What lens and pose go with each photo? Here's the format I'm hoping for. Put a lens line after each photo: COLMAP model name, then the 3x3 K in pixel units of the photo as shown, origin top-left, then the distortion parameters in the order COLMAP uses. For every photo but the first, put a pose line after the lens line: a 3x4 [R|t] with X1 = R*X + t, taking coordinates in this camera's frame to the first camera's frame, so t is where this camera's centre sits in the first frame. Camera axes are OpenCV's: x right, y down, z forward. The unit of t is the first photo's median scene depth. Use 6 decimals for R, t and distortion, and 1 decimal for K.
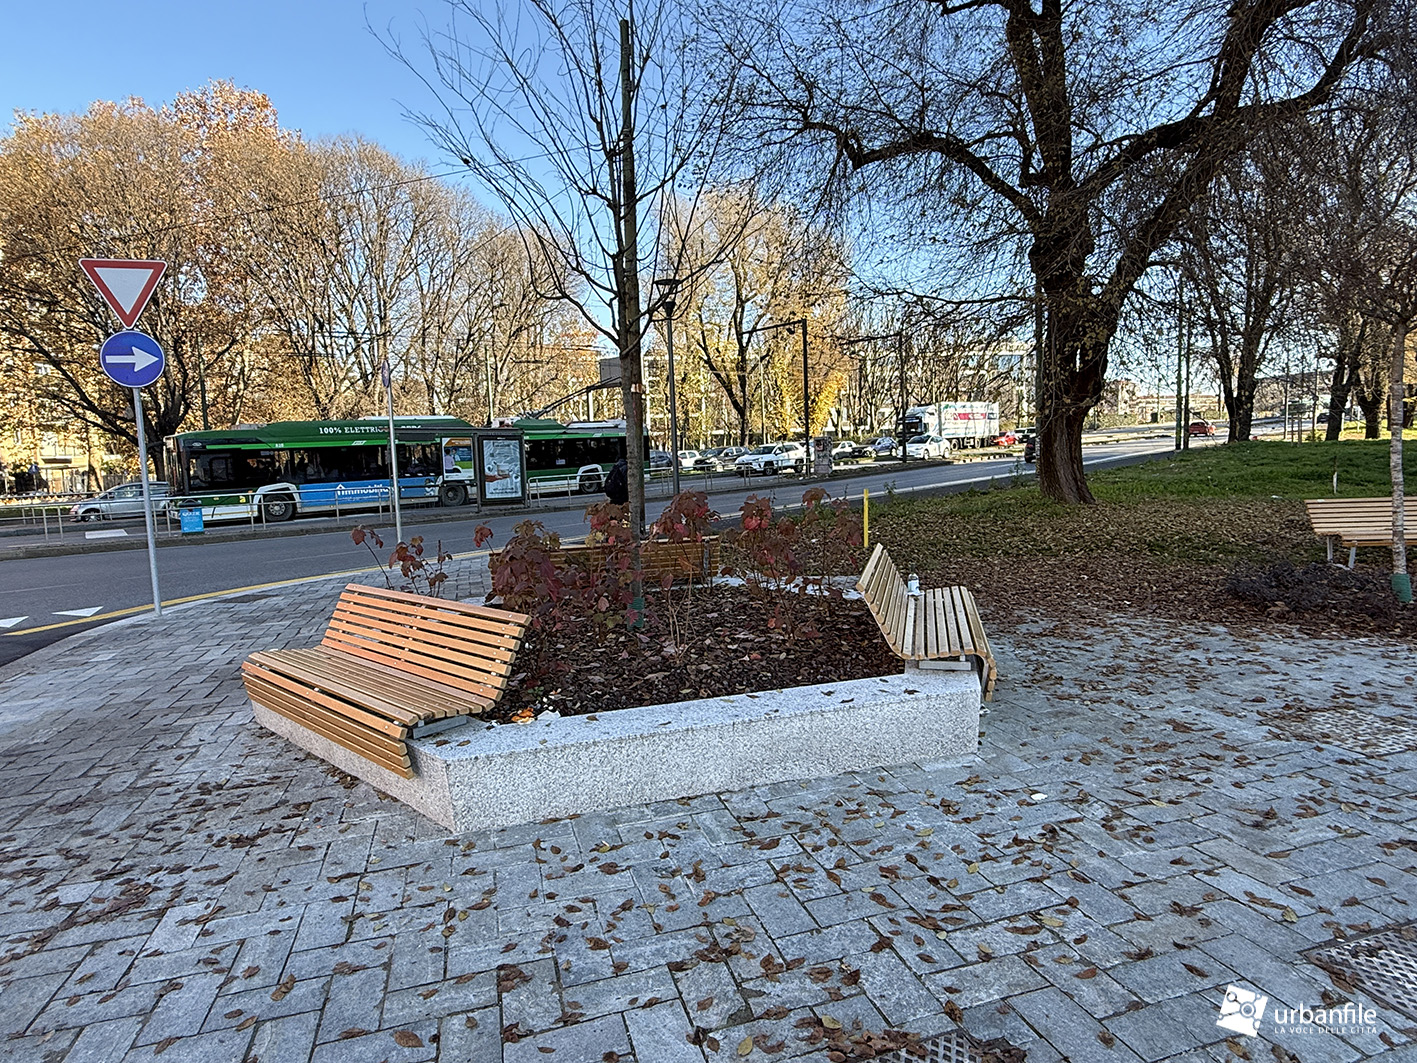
lens RADIAL K [[828.6, 0, 692.5], [0, 828.6, 537.2], [0, 0, 1]] dist [-0.001966, -0.000072]
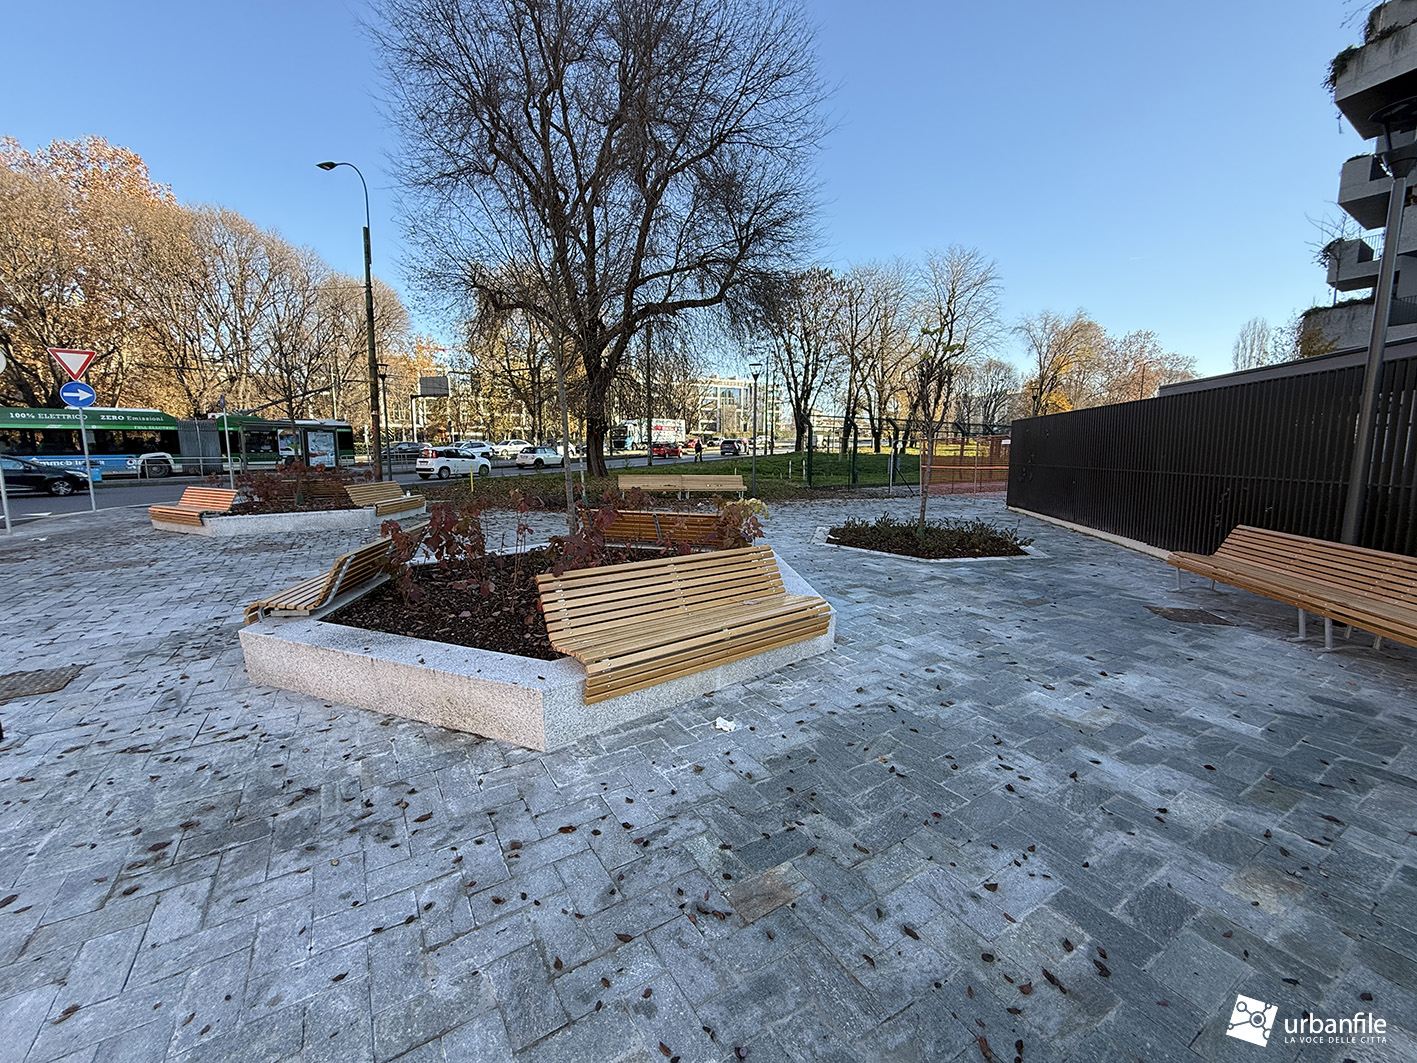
lens RADIAL K [[590.3, 0, 701.8], [0, 590.3, 529.4], [0, 0, 1]] dist [0.002667, 0.000587]
pose [[0.960491, 0.005613, 0.278254, 0.108694], [-0.016444, 0.999194, 0.036609, 0.013417], [-0.277824, -0.039738, 0.959810, -0.222744]]
